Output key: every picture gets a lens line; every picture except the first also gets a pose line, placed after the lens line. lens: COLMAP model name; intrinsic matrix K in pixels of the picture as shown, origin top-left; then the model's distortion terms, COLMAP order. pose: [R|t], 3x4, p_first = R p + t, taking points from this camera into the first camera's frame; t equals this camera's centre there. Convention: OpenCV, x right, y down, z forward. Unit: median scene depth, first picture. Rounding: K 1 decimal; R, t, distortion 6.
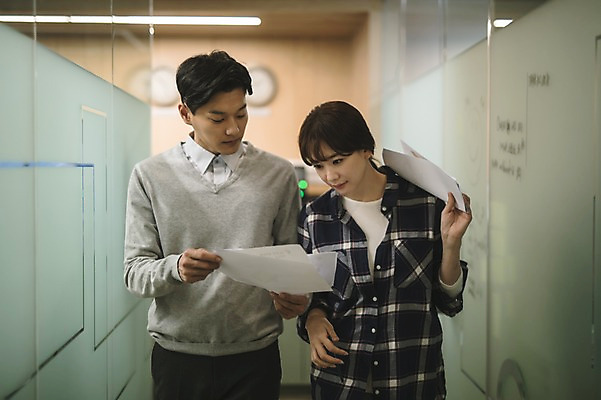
lens RADIAL K [[884.2, 0, 300.5], [0, 884.2, 200.0], [0, 0, 1]] dist [0.003727, -0.014493]
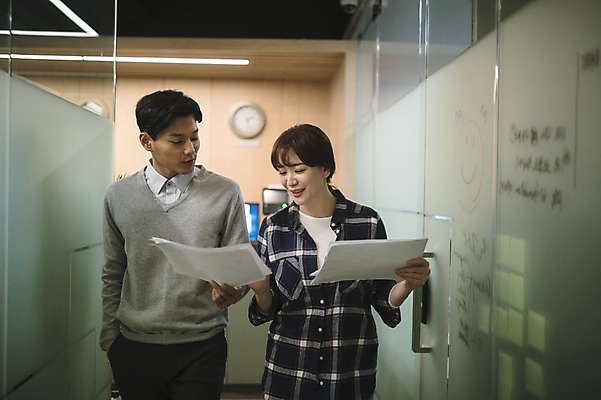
lens RADIAL K [[603.9, 0, 300.5], [0, 603.9, 200.0], [0, 0, 1]] dist [-0.018019, -0.011436]
pose [[0.999802, 0.018548, 0.007200, 0.037273], [-0.018360, 0.999510, -0.025364, -0.012765], [-0.007667, 0.025227, 0.999652, 0.493279]]
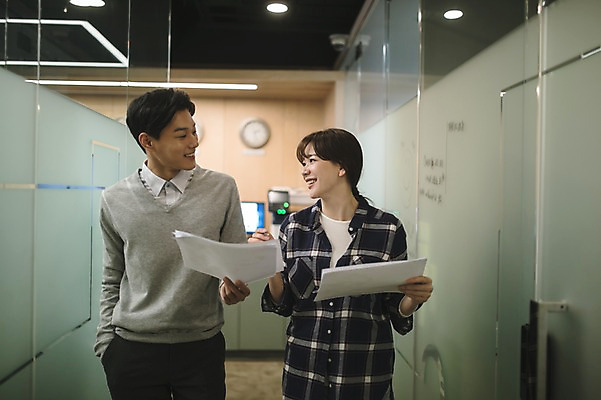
lens RADIAL K [[603.9, 0, 300.5], [0, 603.9, 200.0], [0, 0, 1]] dist [-0.018019, -0.011436]
pose [[0.999847, 0.015397, 0.008359, 0.035470], [-0.015189, 0.999587, -0.024398, -0.004883], [-0.008731, 0.024267, 0.999667, 0.120183]]
